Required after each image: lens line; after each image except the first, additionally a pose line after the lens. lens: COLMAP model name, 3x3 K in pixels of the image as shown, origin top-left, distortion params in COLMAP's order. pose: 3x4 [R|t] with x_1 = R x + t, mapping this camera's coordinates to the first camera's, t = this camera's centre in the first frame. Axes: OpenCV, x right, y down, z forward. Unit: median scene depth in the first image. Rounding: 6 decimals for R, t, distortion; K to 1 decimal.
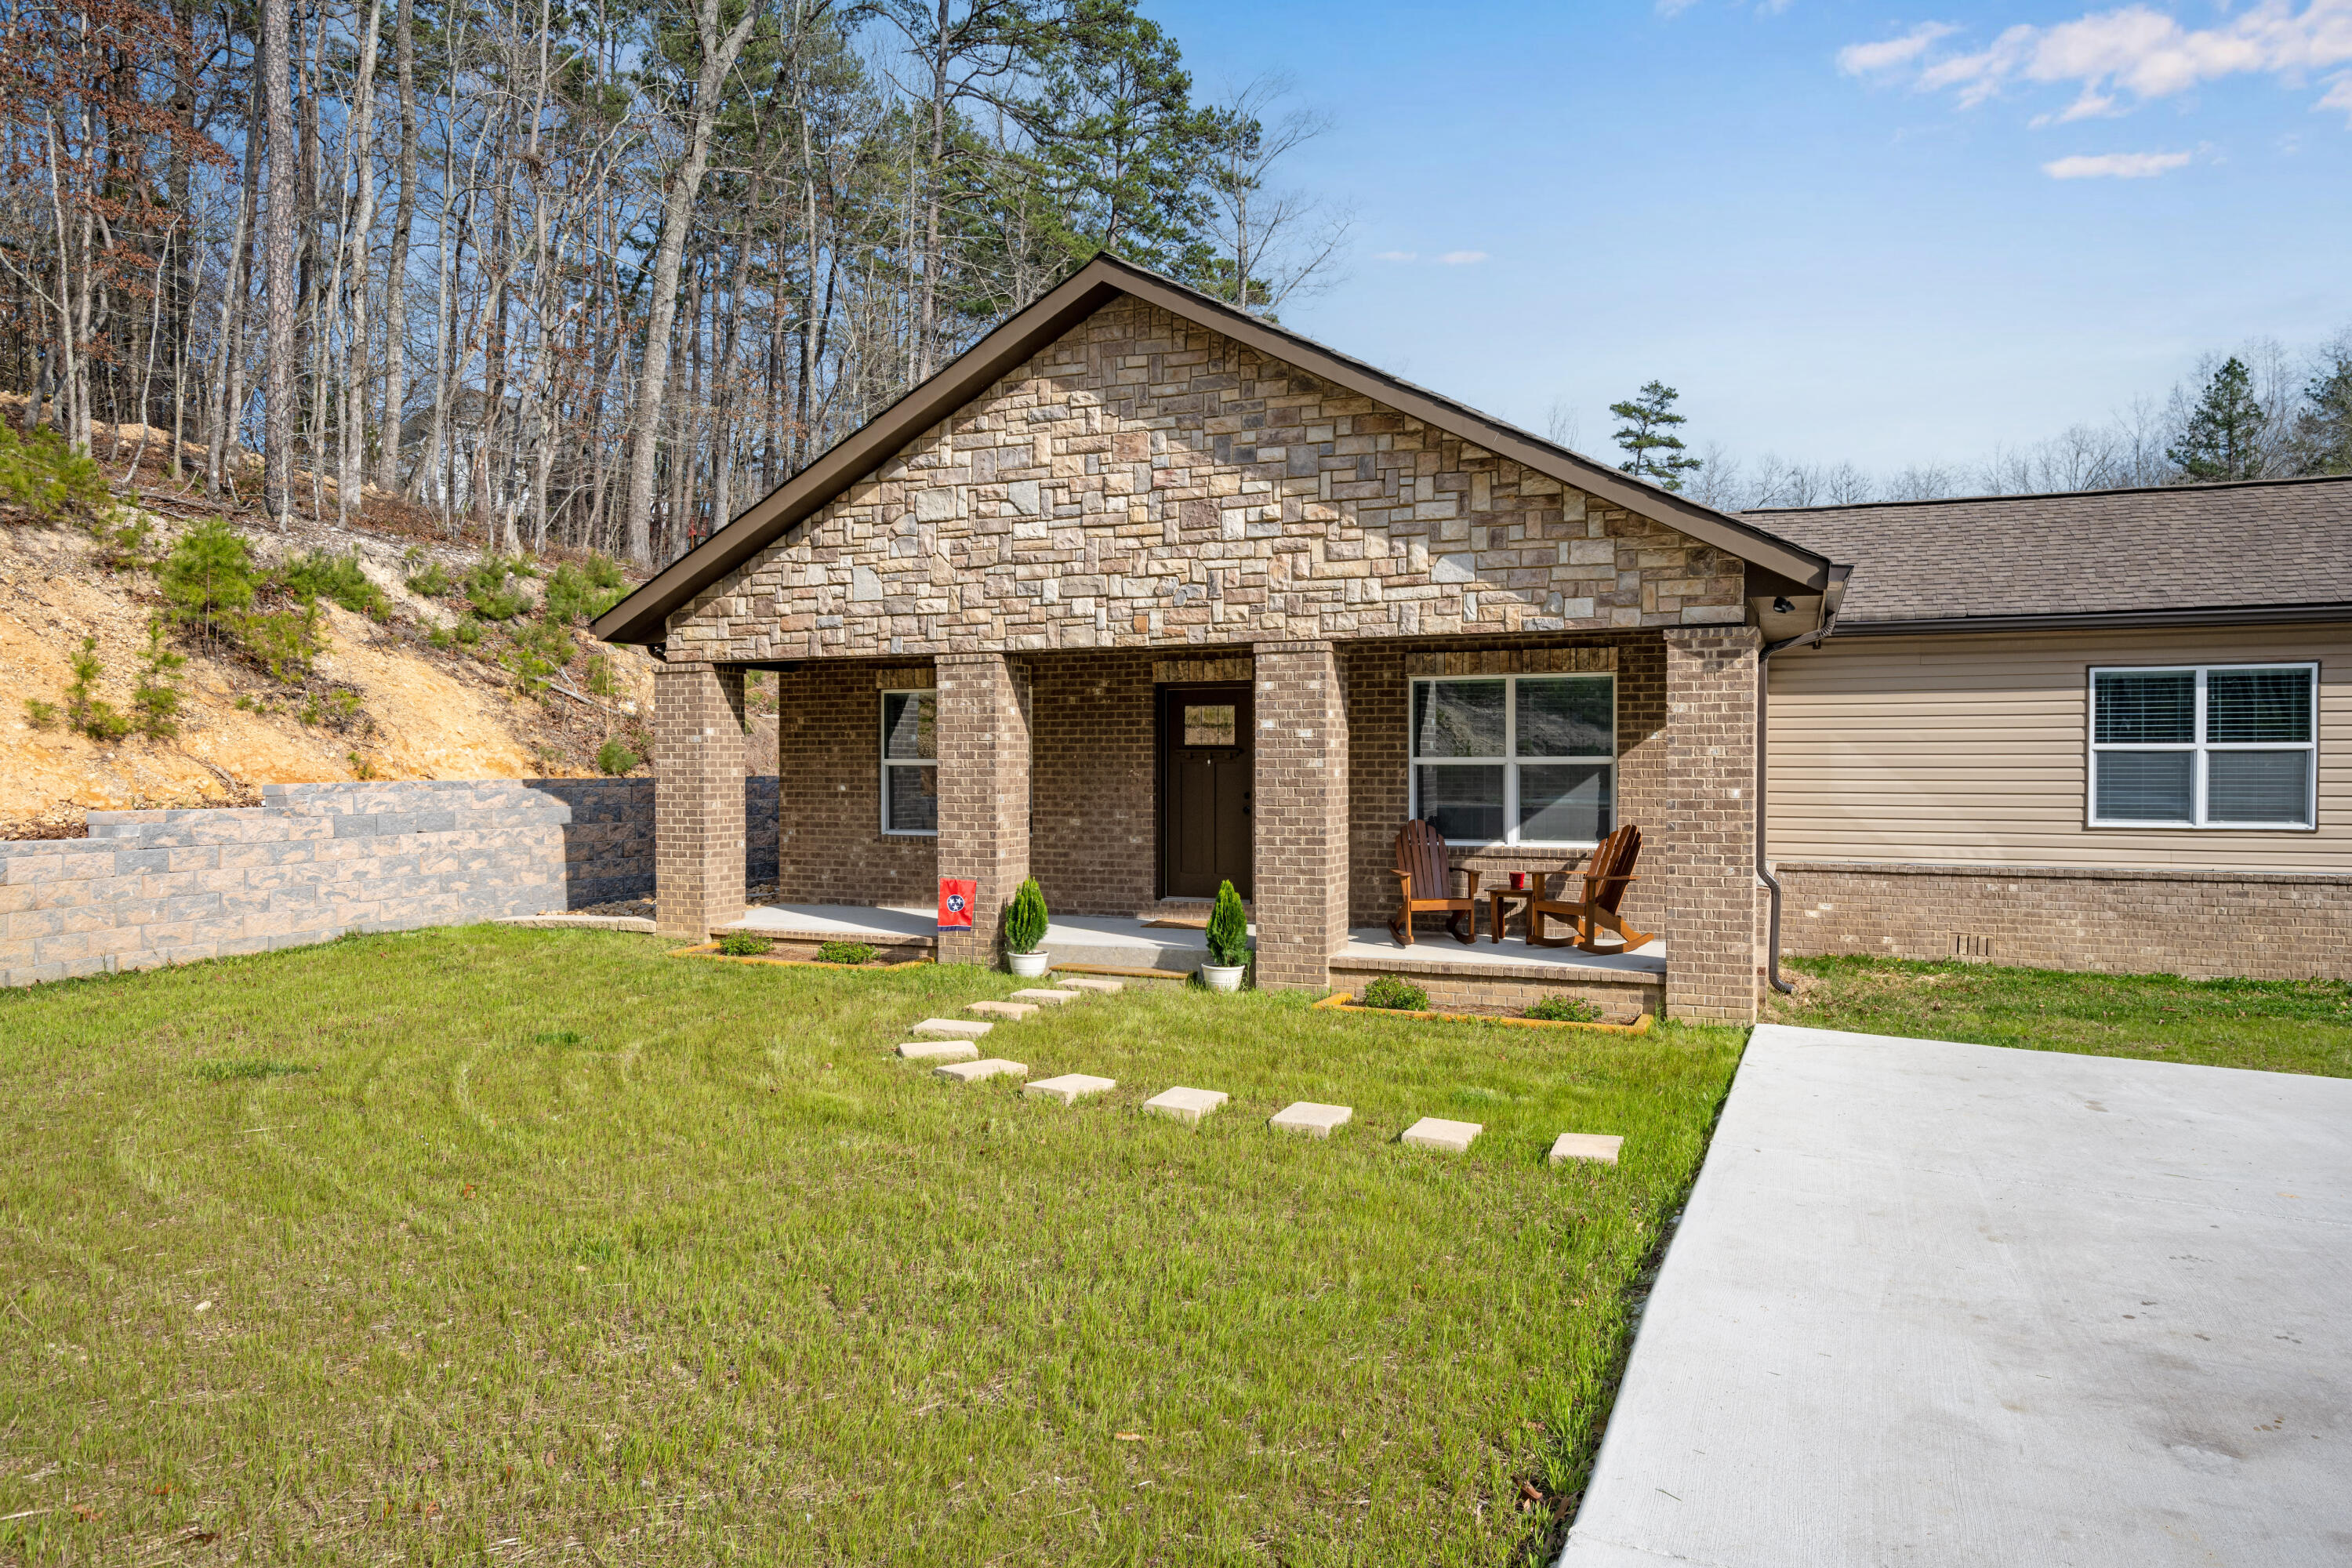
lens RADIAL K [[1594.0, 0, 1176.0], [0, 1594.0, 784.0], [0, 0, 1]] dist [0.006376, 0.000450]
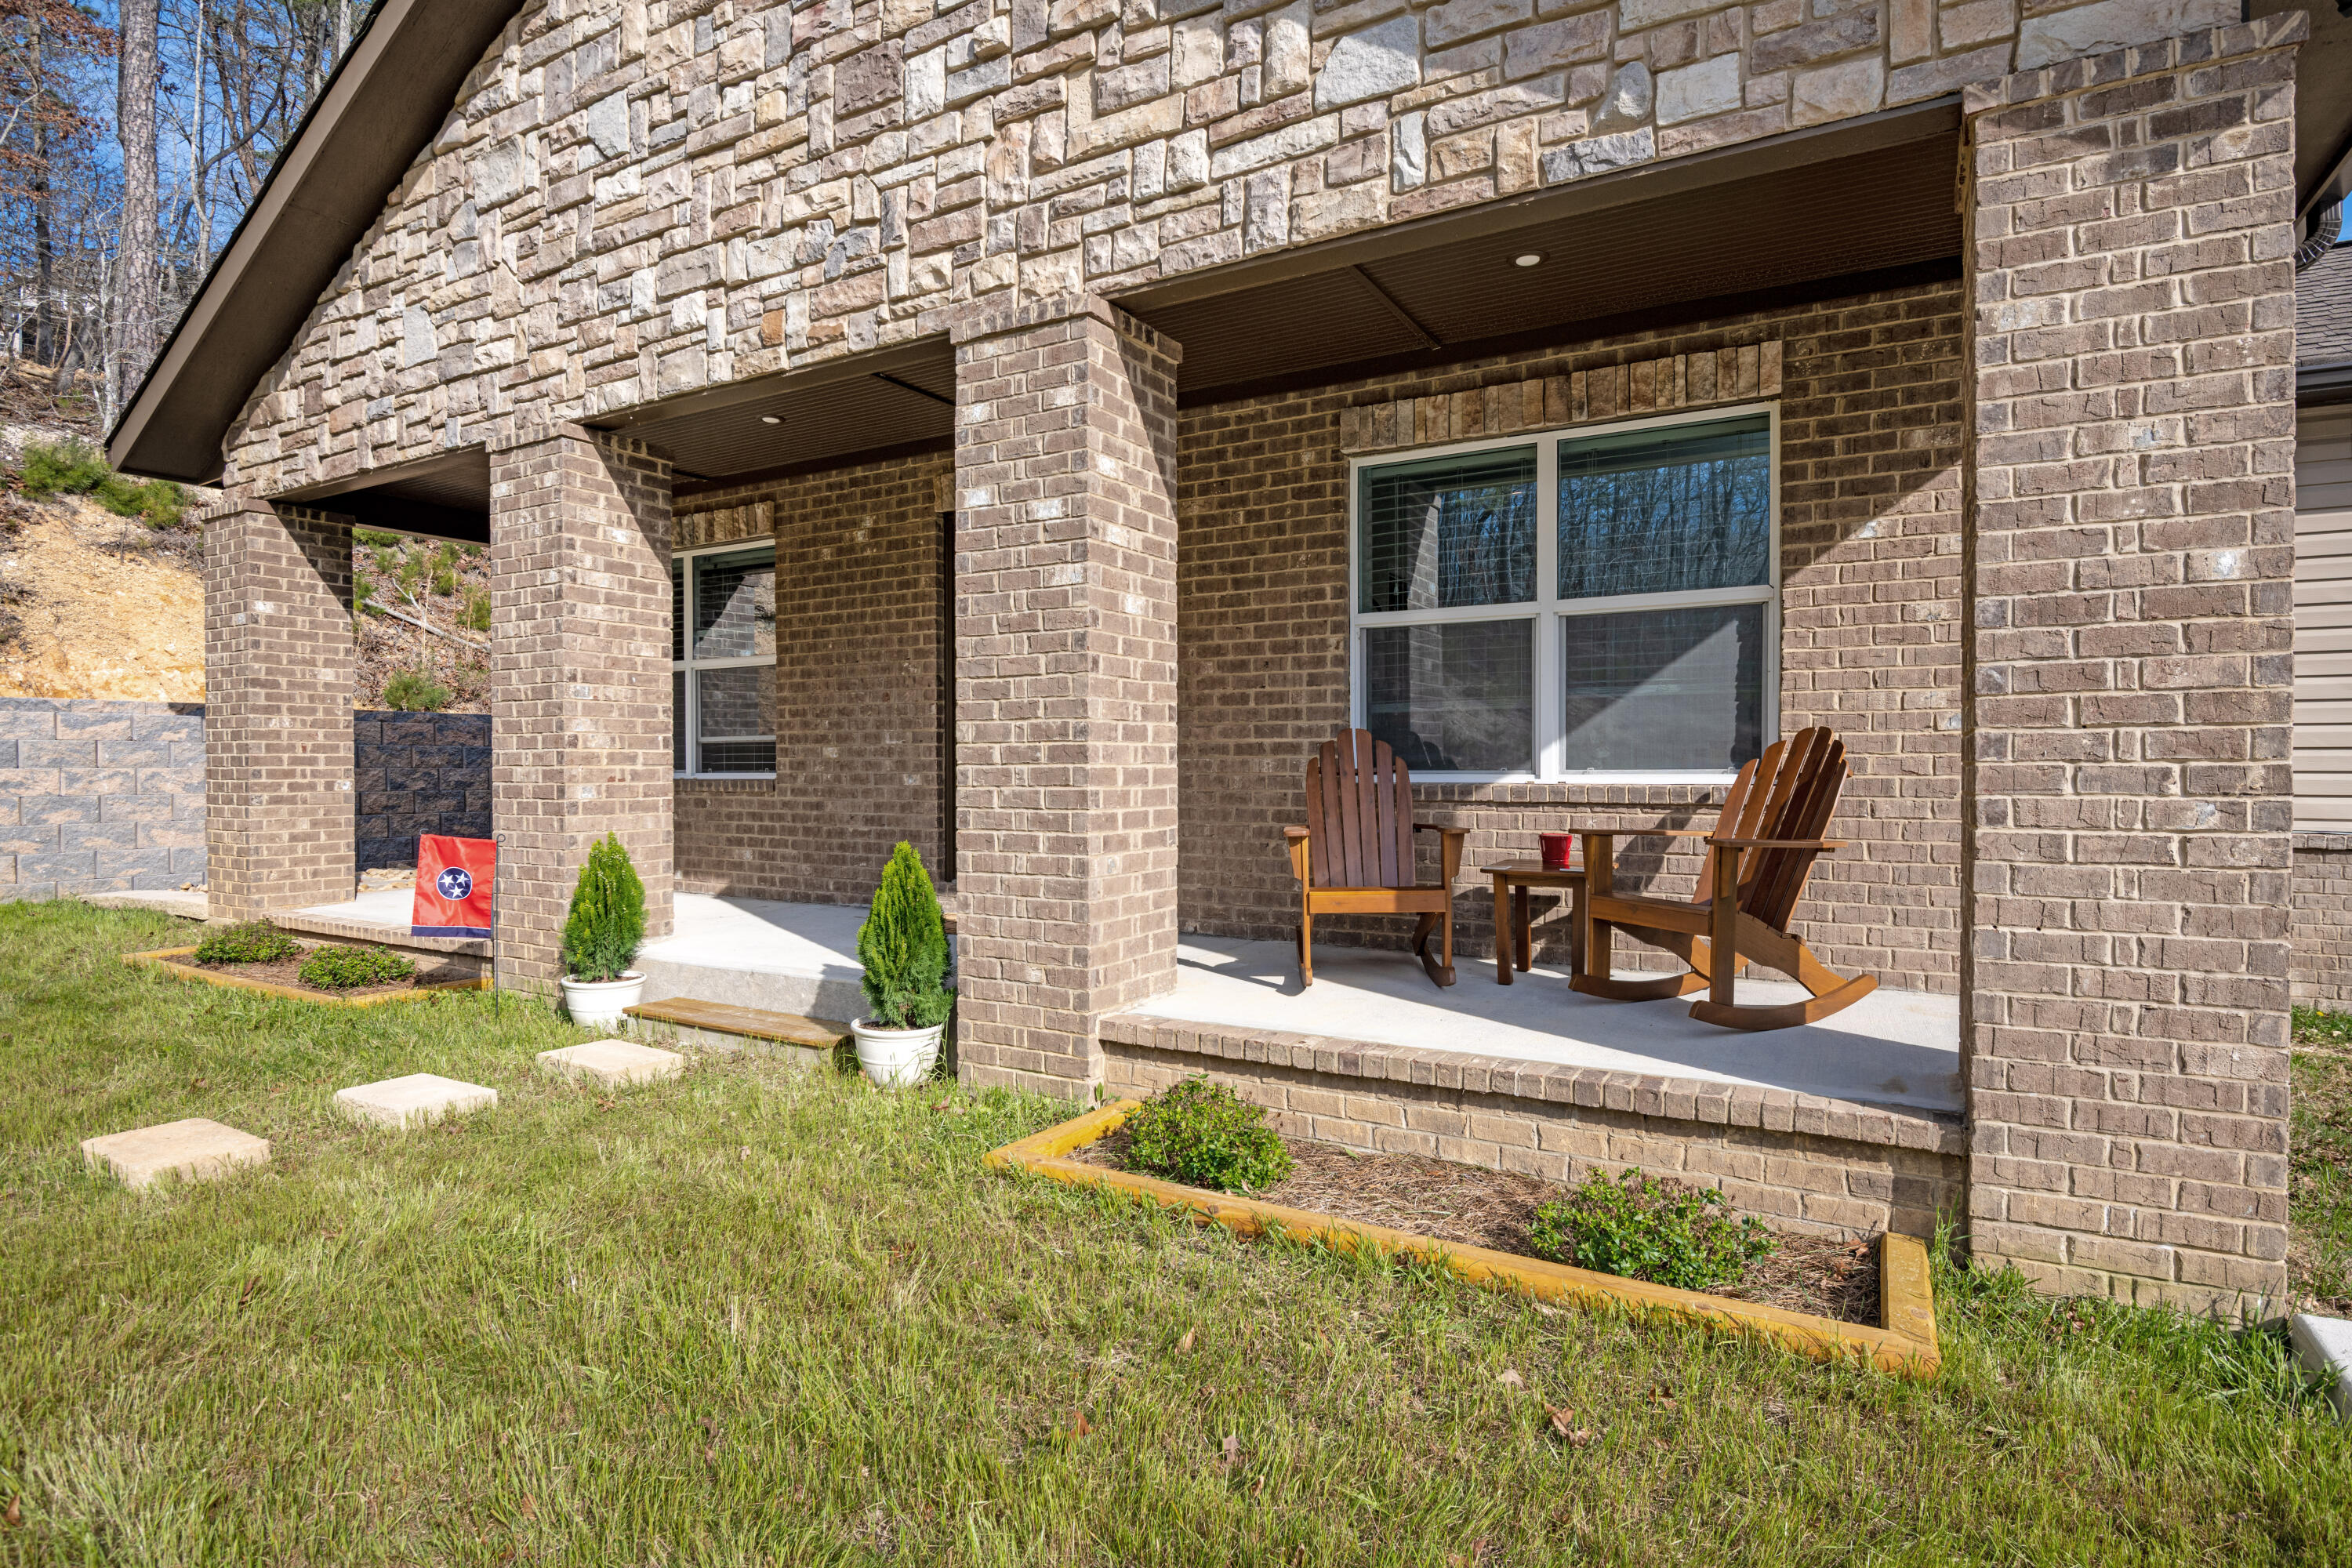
lens RADIAL K [[1251.7, 0, 1176.0], [0, 1251.7, 784.0], [0, 0, 1]] dist [-0.000382, -0.015842]
pose [[0.990713, 0.003299, -0.135926, 0.158493], [-0.003773, 0.999988, -0.003235, 0.043833], [0.135914, 0.003717, 0.990714, 0.640055]]
